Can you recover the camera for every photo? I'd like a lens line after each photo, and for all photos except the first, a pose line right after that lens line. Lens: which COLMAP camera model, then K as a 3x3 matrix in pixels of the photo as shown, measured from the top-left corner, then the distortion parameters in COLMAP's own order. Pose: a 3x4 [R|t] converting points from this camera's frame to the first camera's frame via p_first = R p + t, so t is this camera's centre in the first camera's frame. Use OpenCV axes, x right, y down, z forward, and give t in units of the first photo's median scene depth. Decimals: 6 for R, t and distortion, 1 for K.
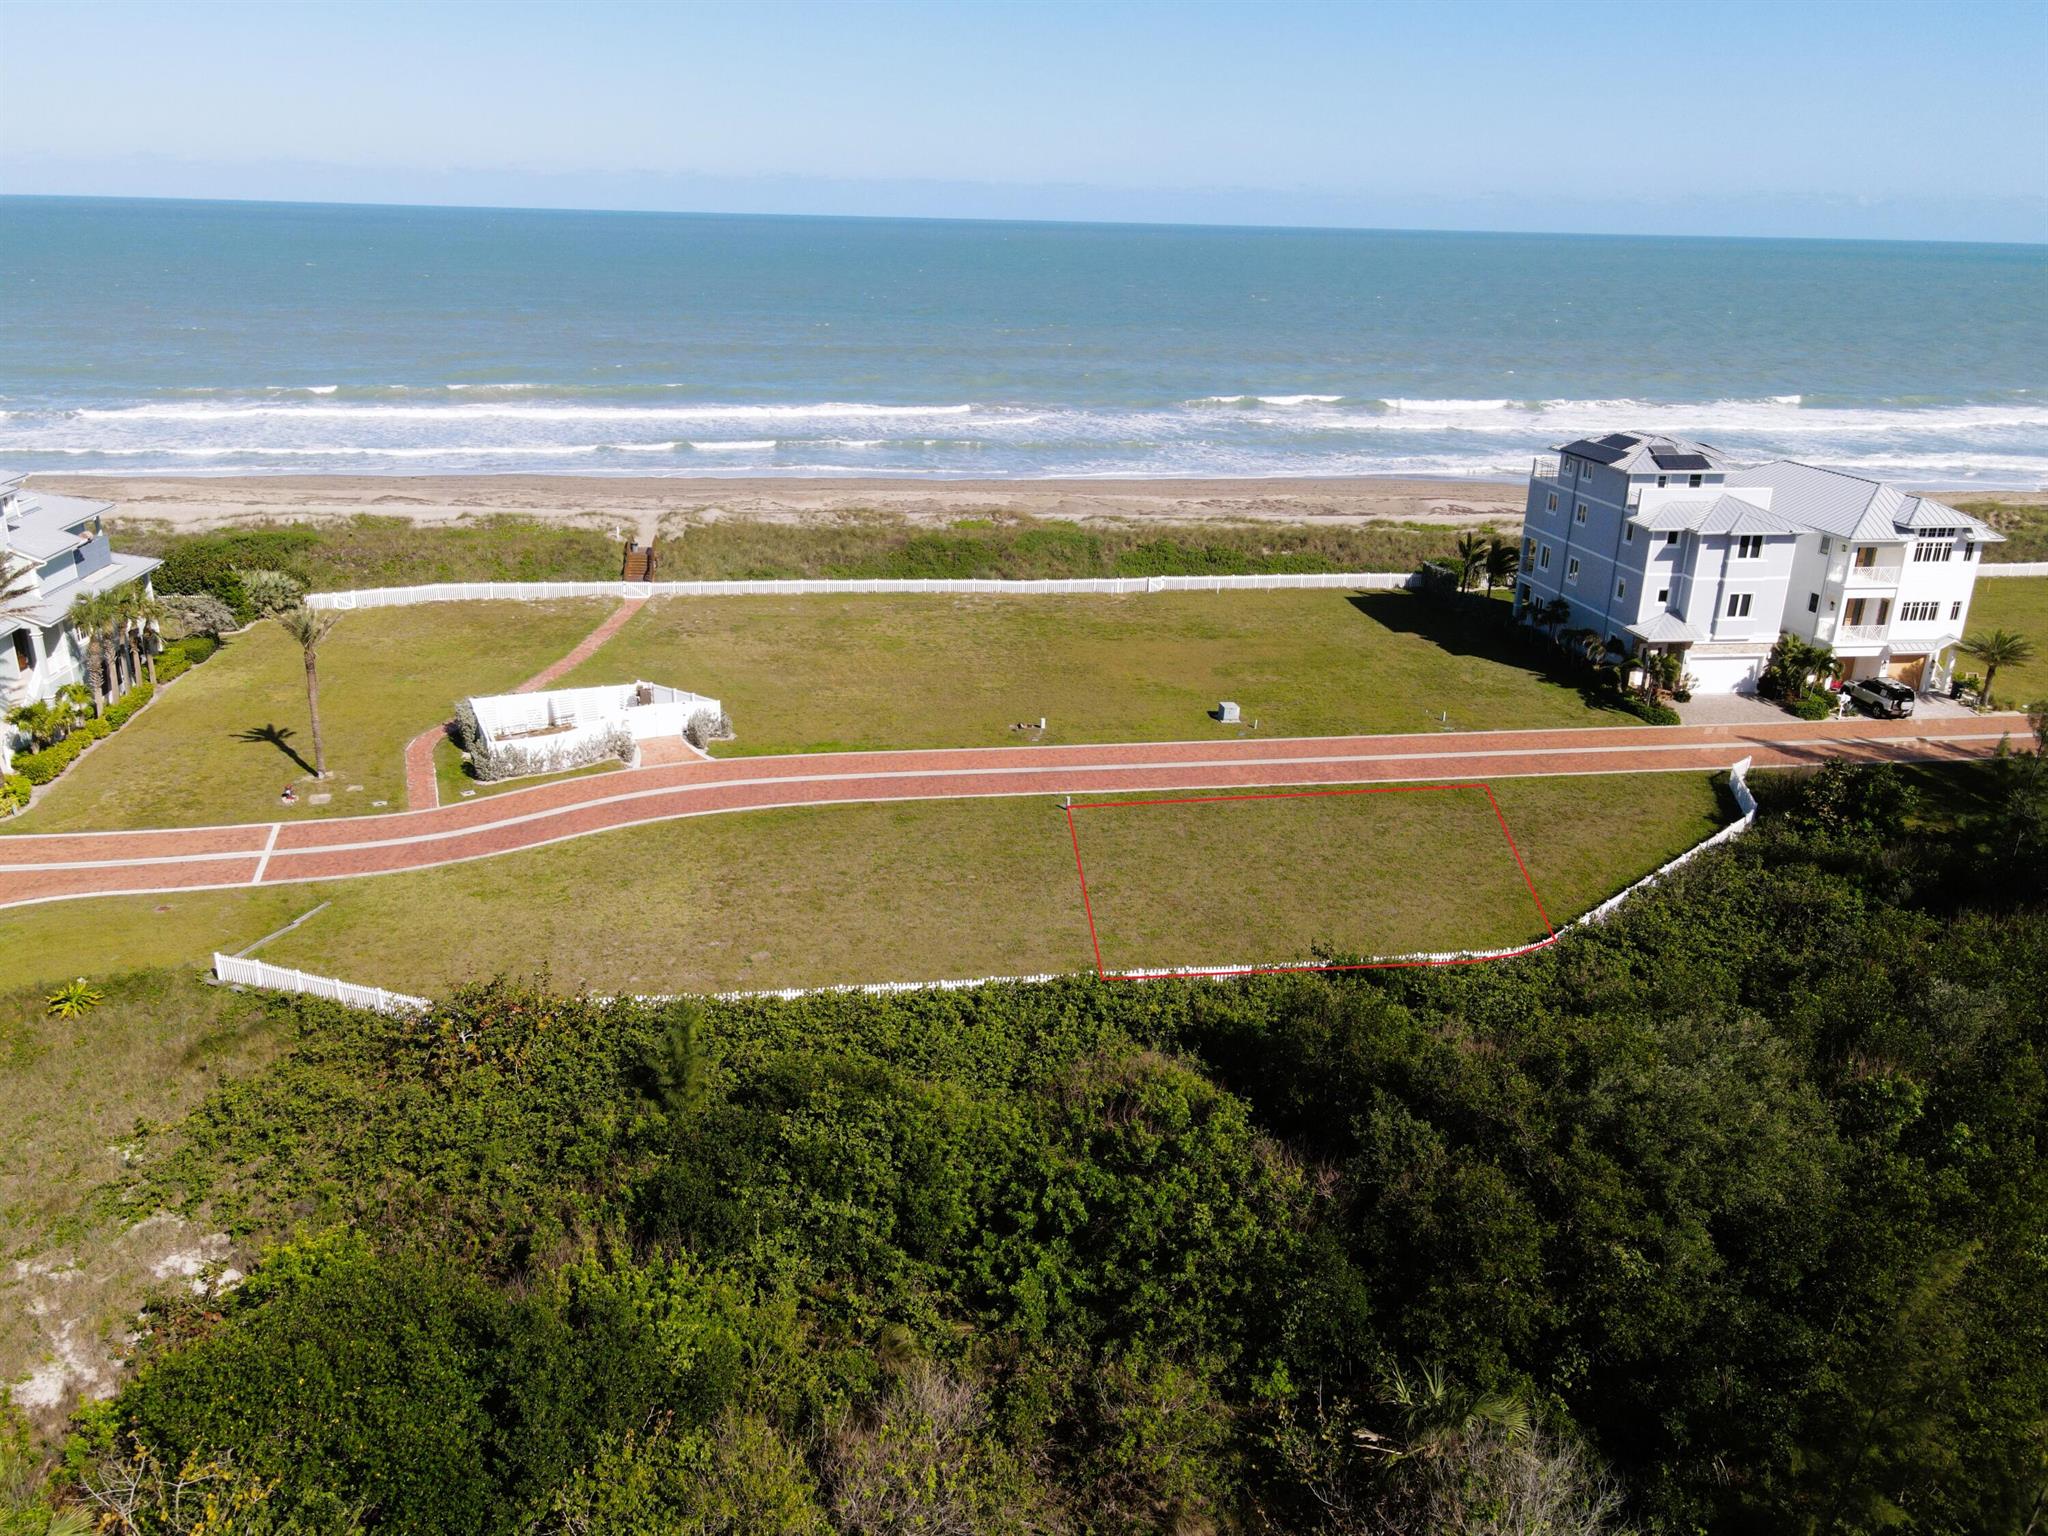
lens RADIAL K [[1559.9, 0, 1016.6], [0, 1559.9, 767.0], [0, 0, 1]] dist [-0.000183, 0.004373]
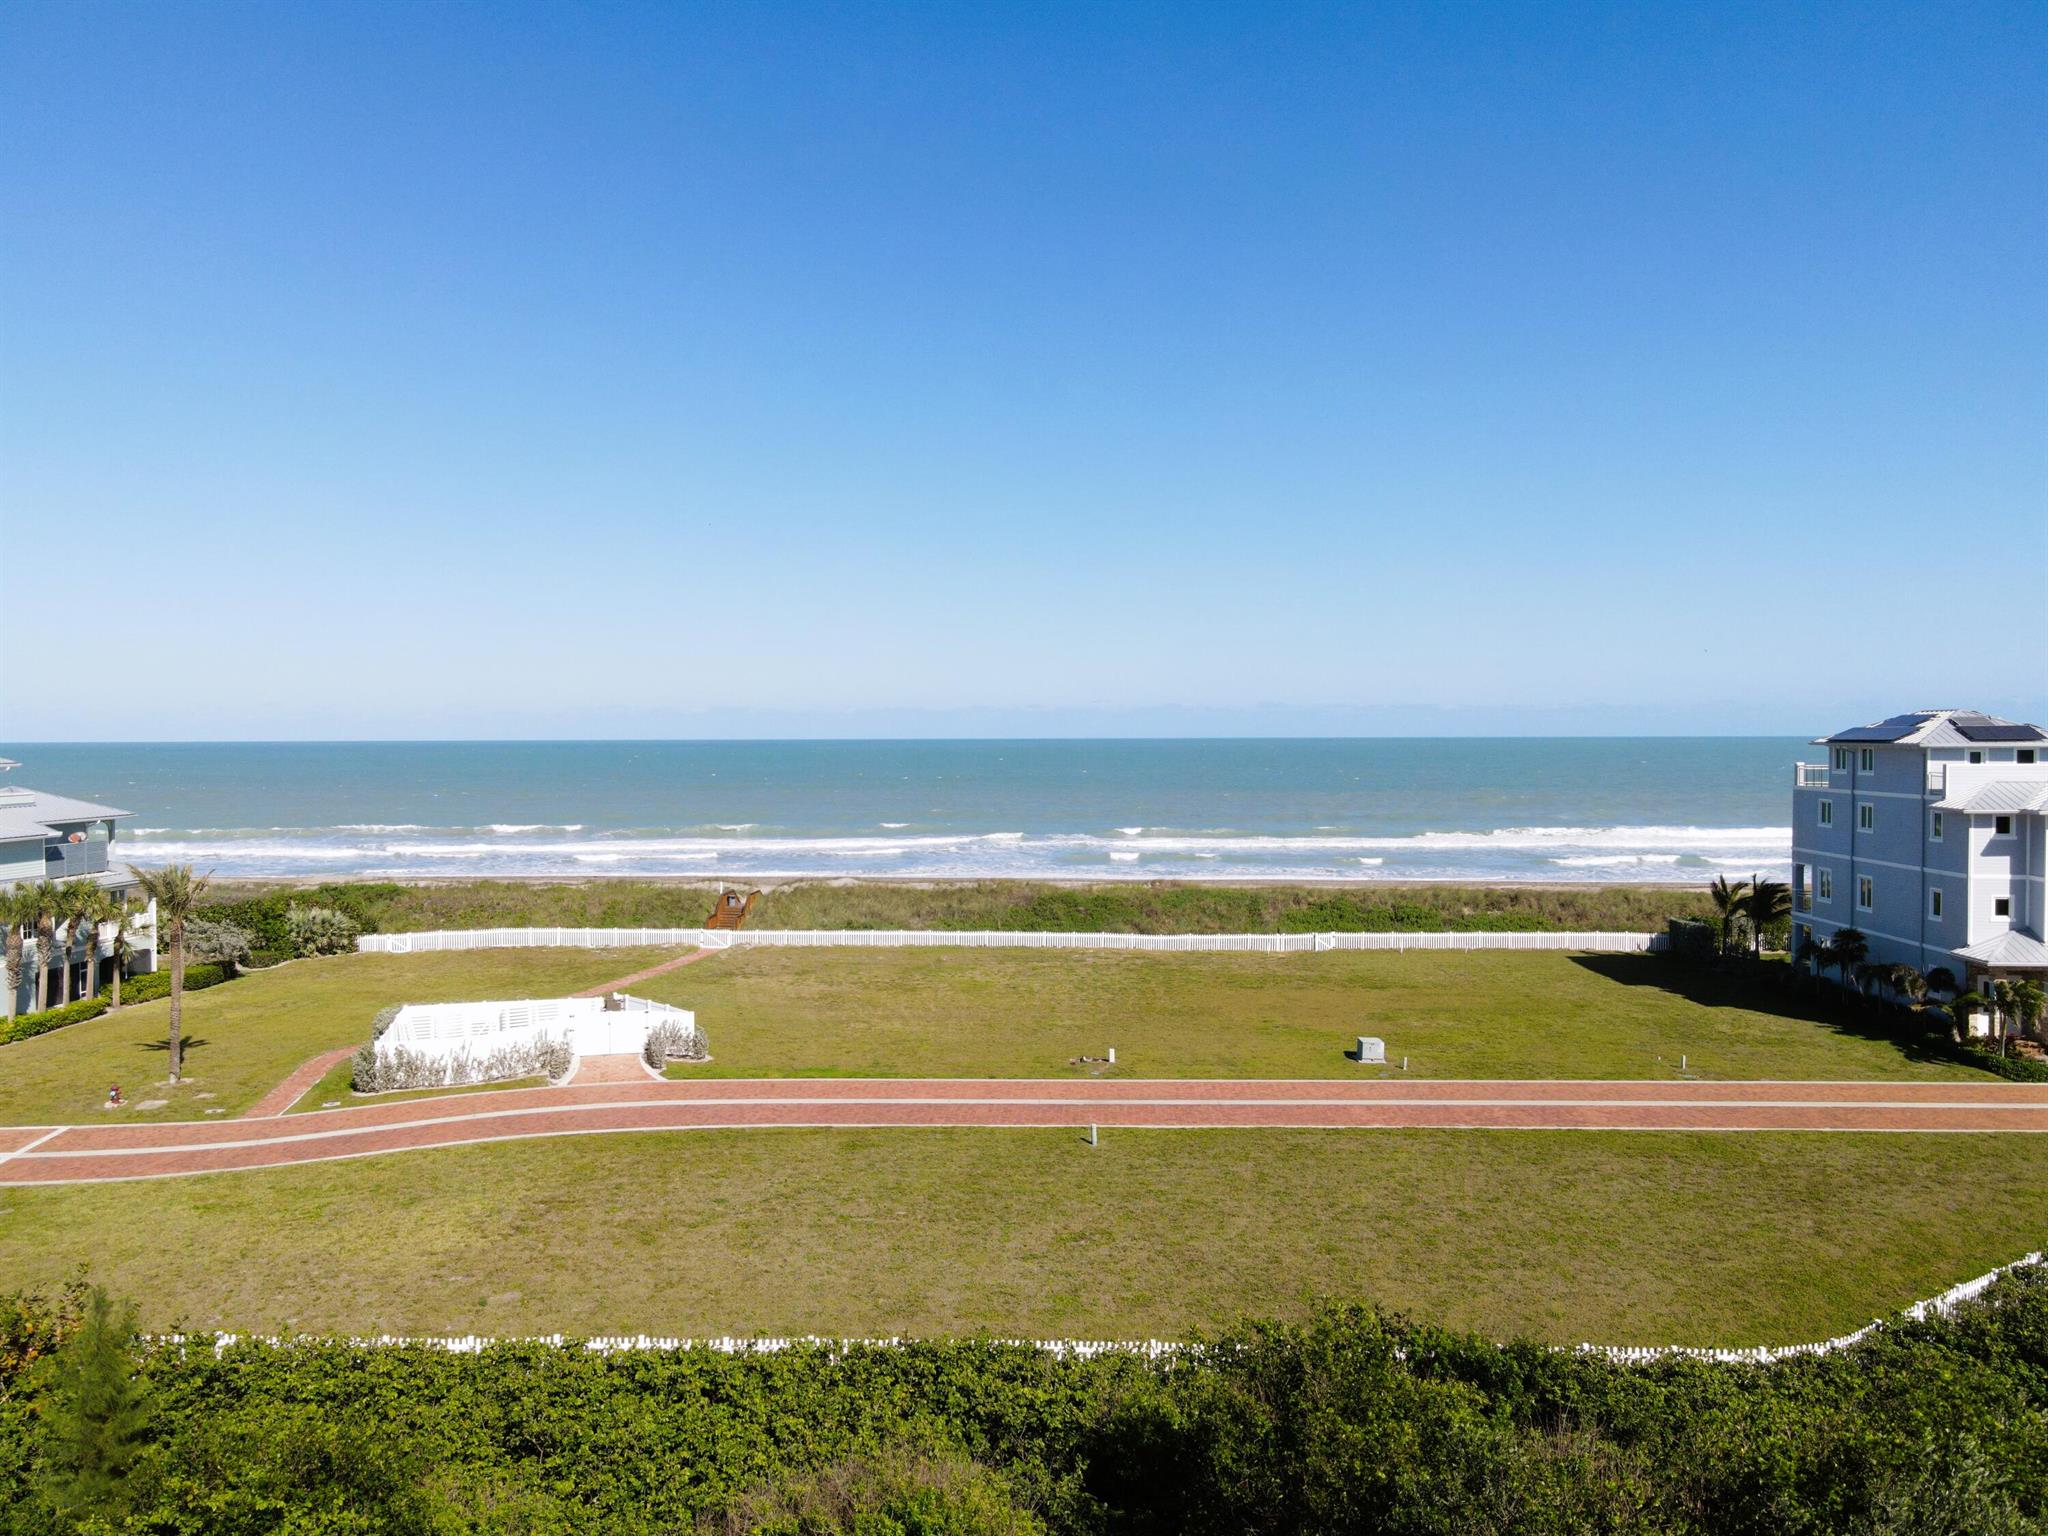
lens RADIAL K [[1503.1, 0, 1015.7], [0, 1503.1, 766.9], [0, 0, 1]] dist [0.012350, 0.002960]
pose [[0.981454, -0.021250, -0.190517, 0.104989], [-0.039875, 0.949468, -0.311319, 0.063119], [0.187505, 0.313142, 0.931012, 0.252710]]
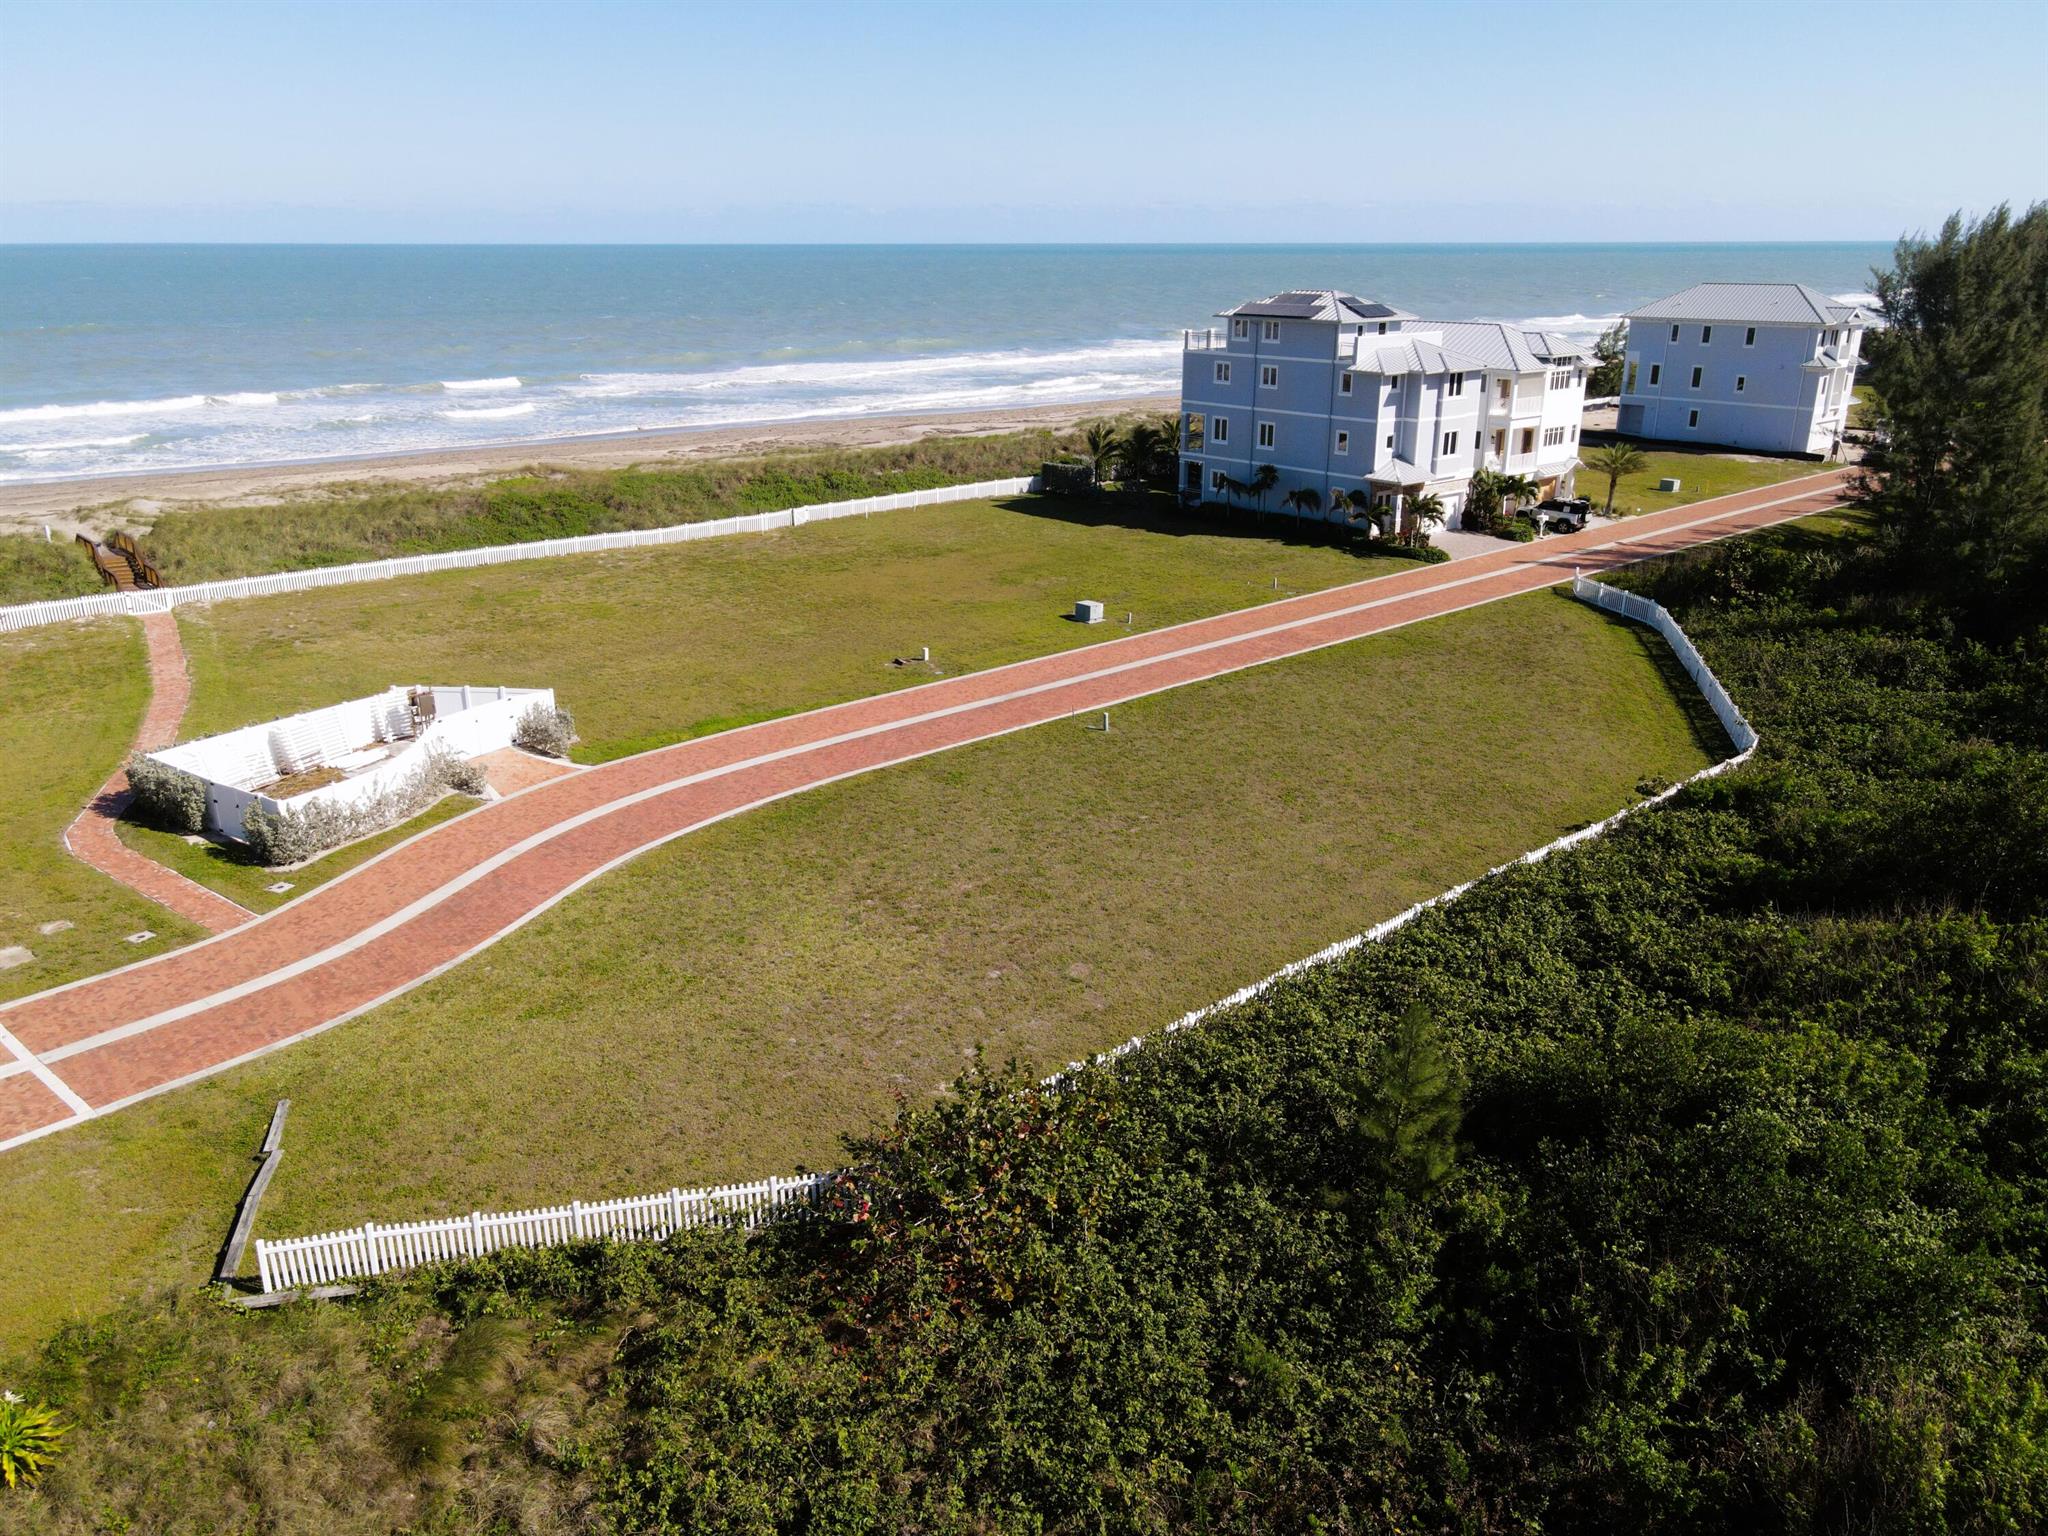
lens RADIAL K [[1511.0, 0, 1020.4], [0, 1511.0, 765.7], [0, 0, 1]] dist [0.009888, 0.003577]
pose [[0.846772, -0.196354, 0.494391, -0.315729], [0.195308, 0.979232, 0.054400, -0.004256], [-0.494805, 0.050494, 0.867536, 0.280155]]
